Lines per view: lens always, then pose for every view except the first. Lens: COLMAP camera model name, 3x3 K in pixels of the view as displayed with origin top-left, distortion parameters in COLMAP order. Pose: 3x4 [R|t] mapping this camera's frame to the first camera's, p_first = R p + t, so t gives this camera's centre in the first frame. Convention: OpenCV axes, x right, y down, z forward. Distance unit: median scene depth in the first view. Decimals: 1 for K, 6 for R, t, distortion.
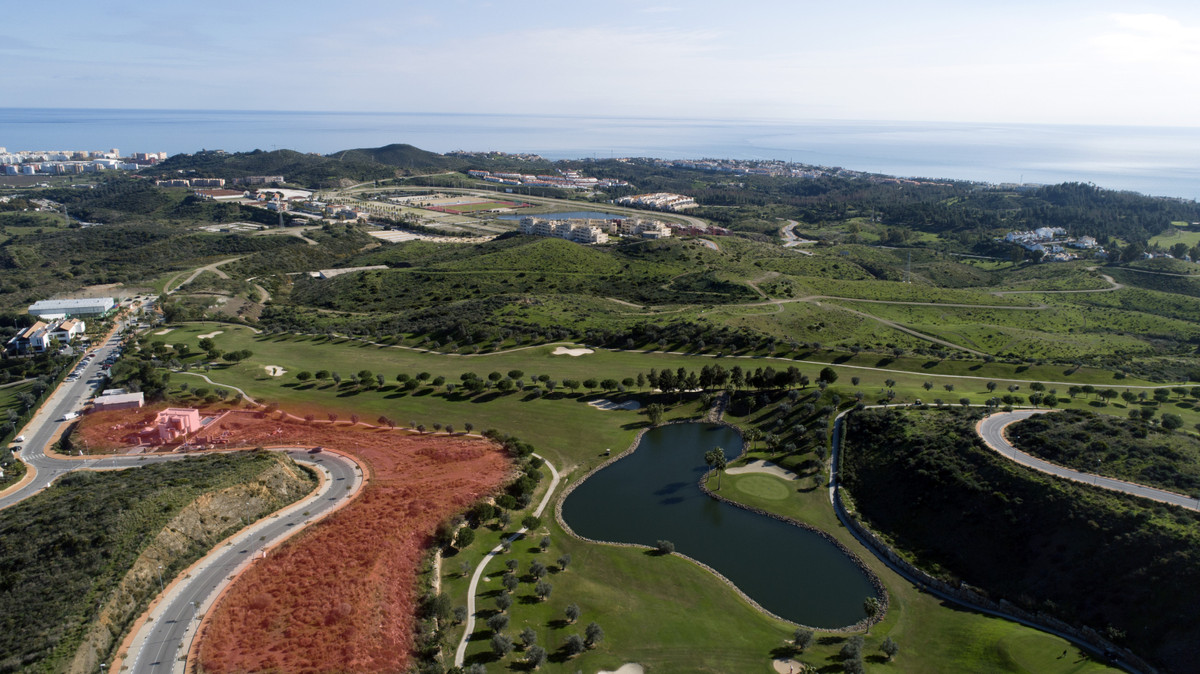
lens RADIAL K [[809.3, 0, 598.6], [0, 809.3, 329.0], [0, 0, 1]] dist [-0.001601, -0.000854]
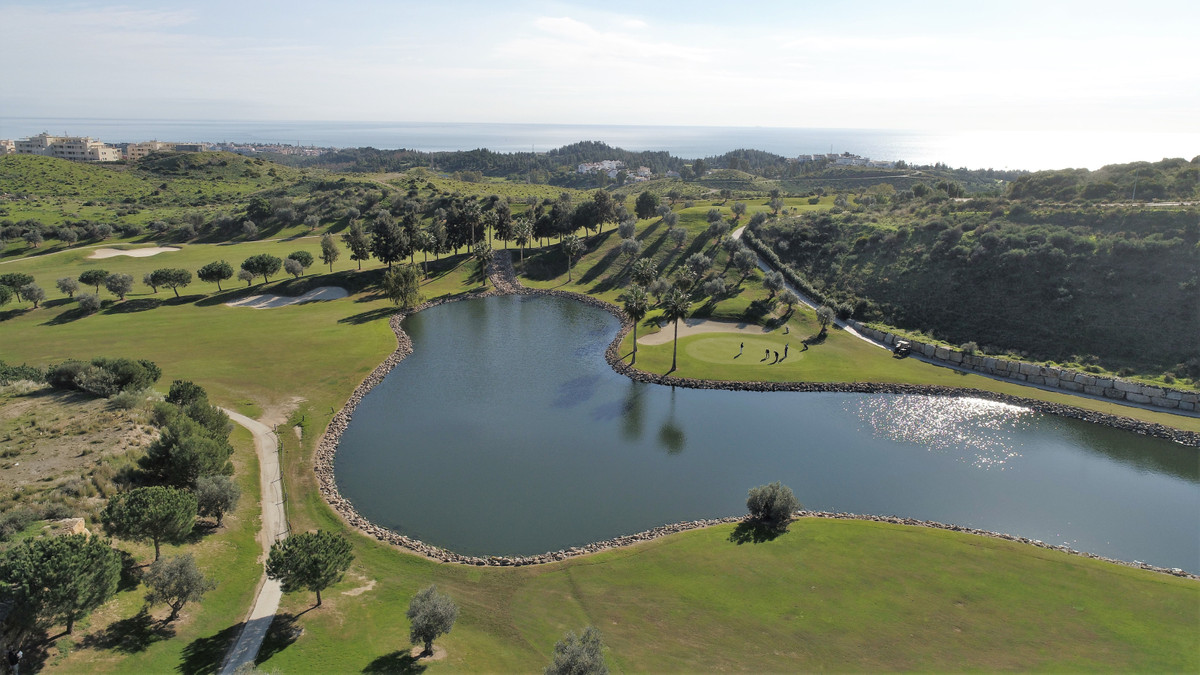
lens RADIAL K [[809.3, 0, 599.1], [0, 809.3, 338.1], [0, 0, 1]] dist [-0.001601, -0.000854]
pose [[0.825741, -0.152089, 0.543158, -0.088689], [0.150223, 0.987480, 0.048126, 0.118531], [-0.543677, 0.041855, 0.838250, 0.505354]]
